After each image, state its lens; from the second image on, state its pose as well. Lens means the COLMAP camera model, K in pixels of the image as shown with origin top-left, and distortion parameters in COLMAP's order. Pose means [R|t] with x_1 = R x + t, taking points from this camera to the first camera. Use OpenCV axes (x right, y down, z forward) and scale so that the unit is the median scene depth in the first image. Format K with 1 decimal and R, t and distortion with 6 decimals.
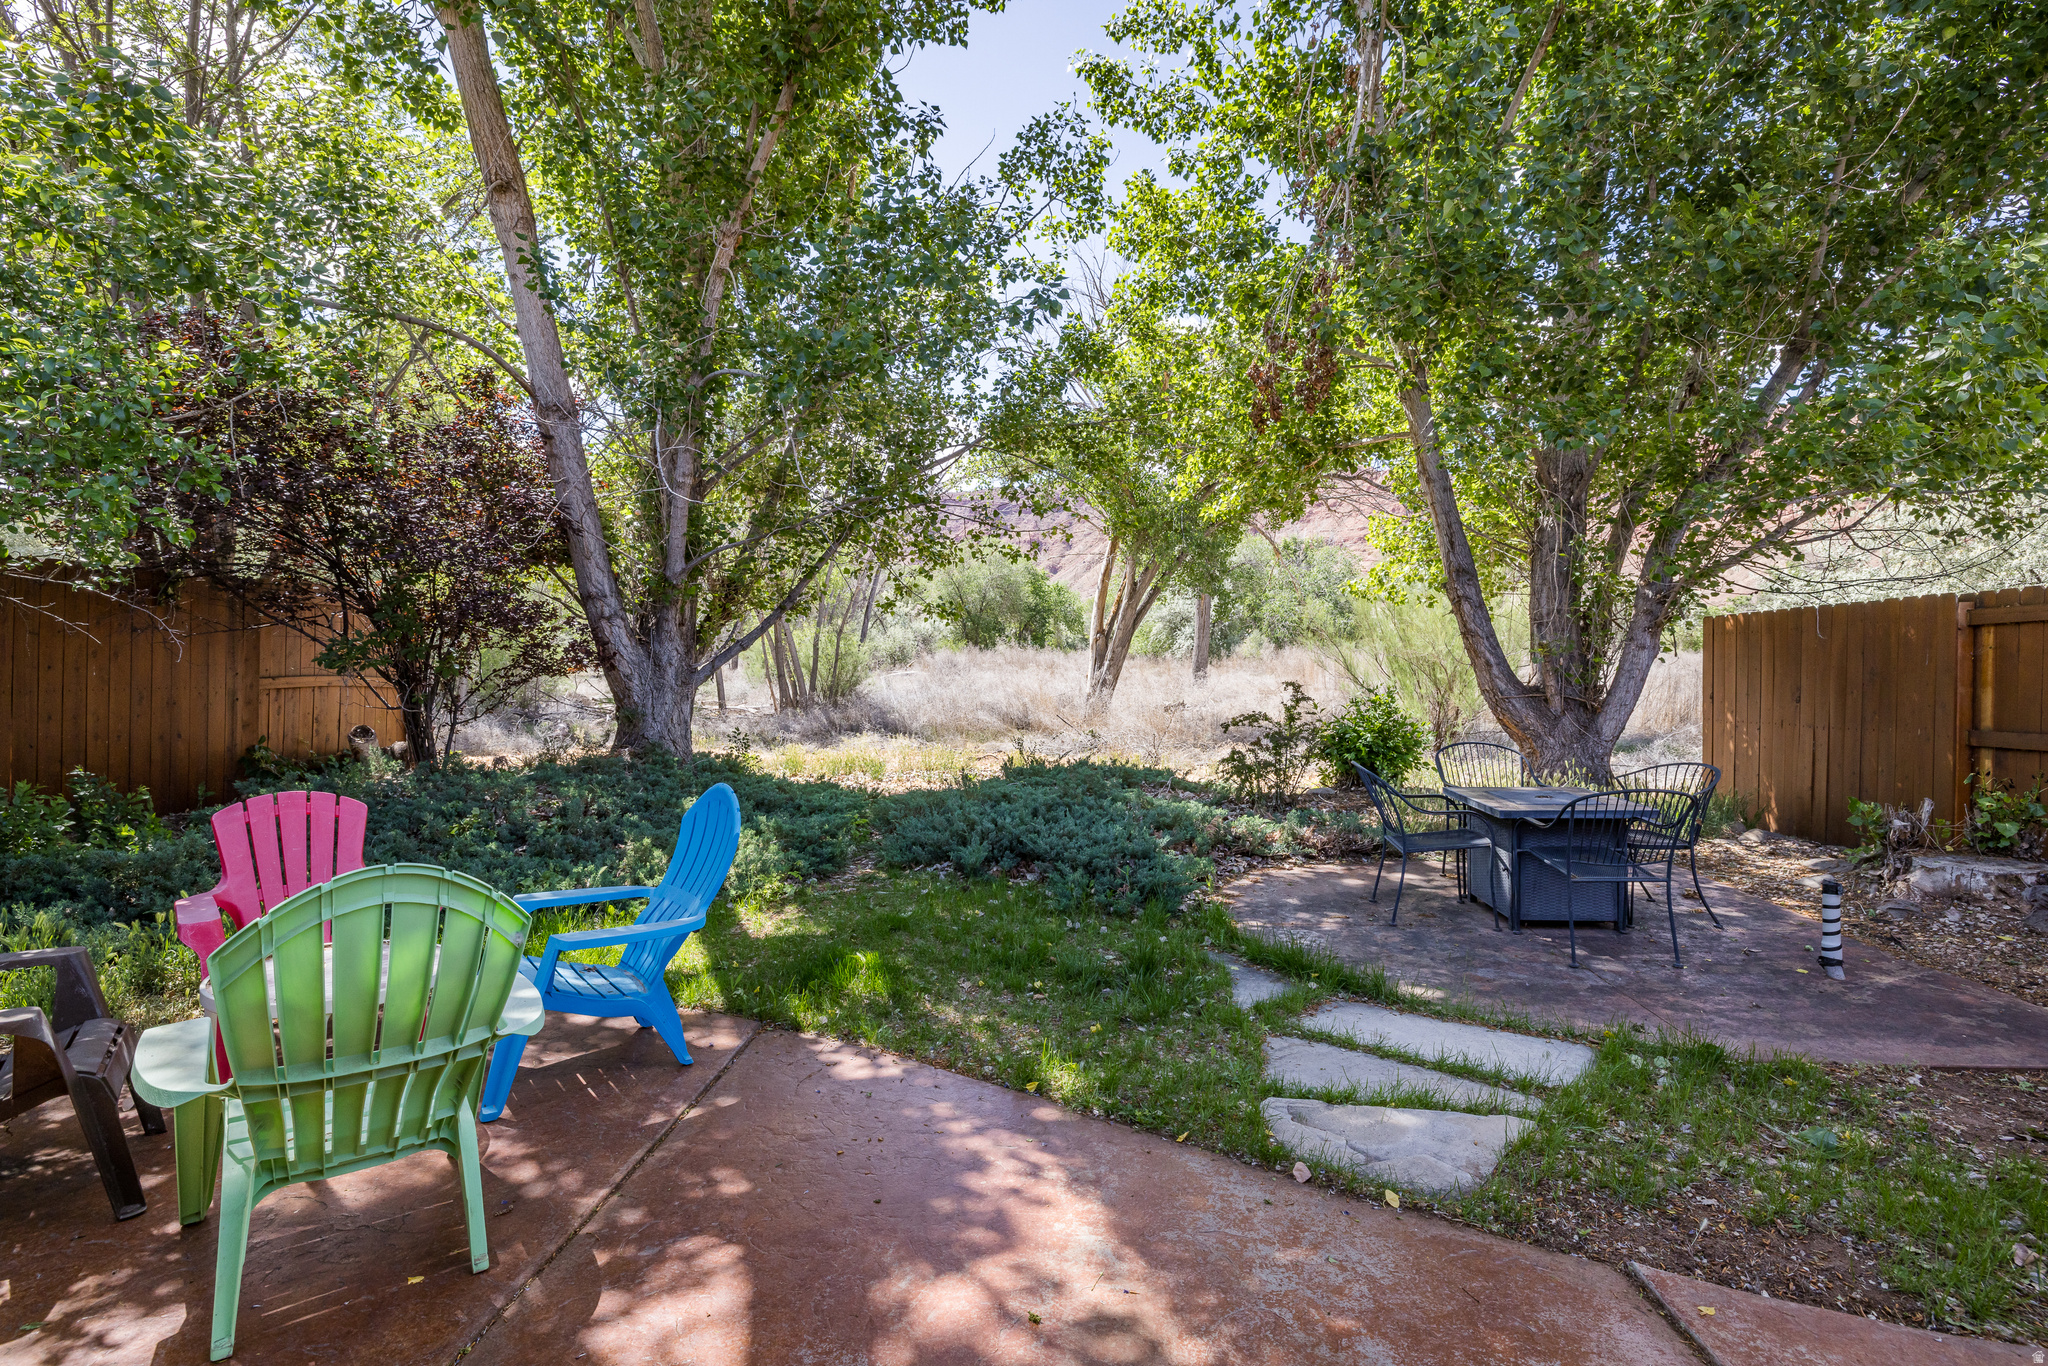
lens RADIAL K [[912.8, 0, 1056.0], [0, 912.8, 676.6], [0, 0, 1]] dist [0.000788, 0.000069]
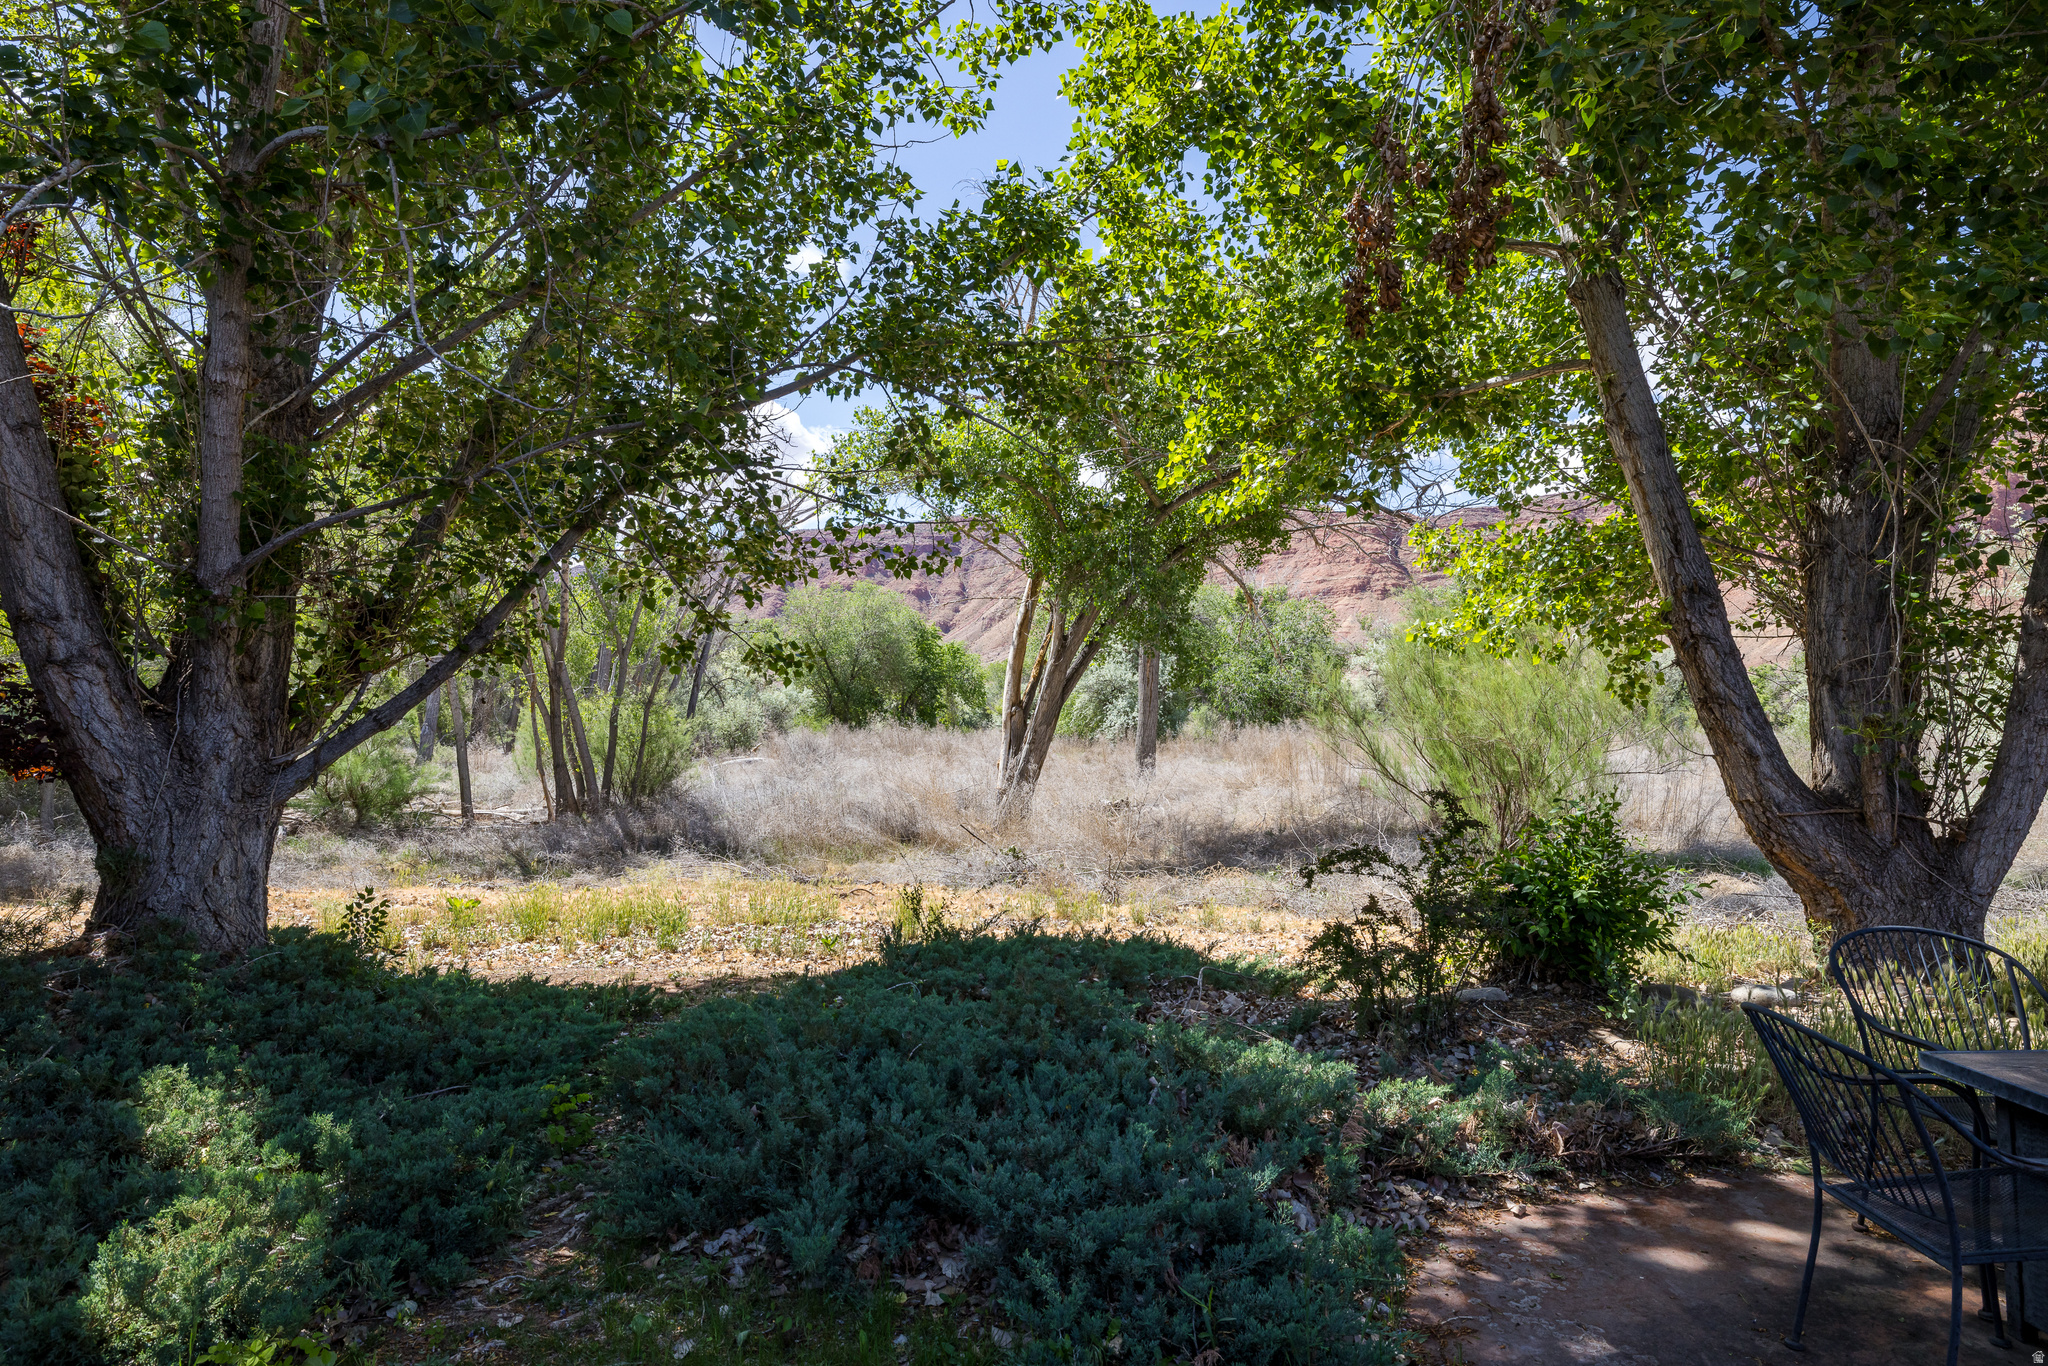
lens RADIAL K [[1165.4, 0, 1024.0], [0, 1165.4, 683.0], [0, 0, 1]] dist [-0.000775, -0.000477]
pose [[0.997901, 0.003206, 0.064686, -0.007441], [0.001231, 0.997655, -0.068434, -0.003383], [-0.064754, 0.068370, 0.995556, 0.111845]]
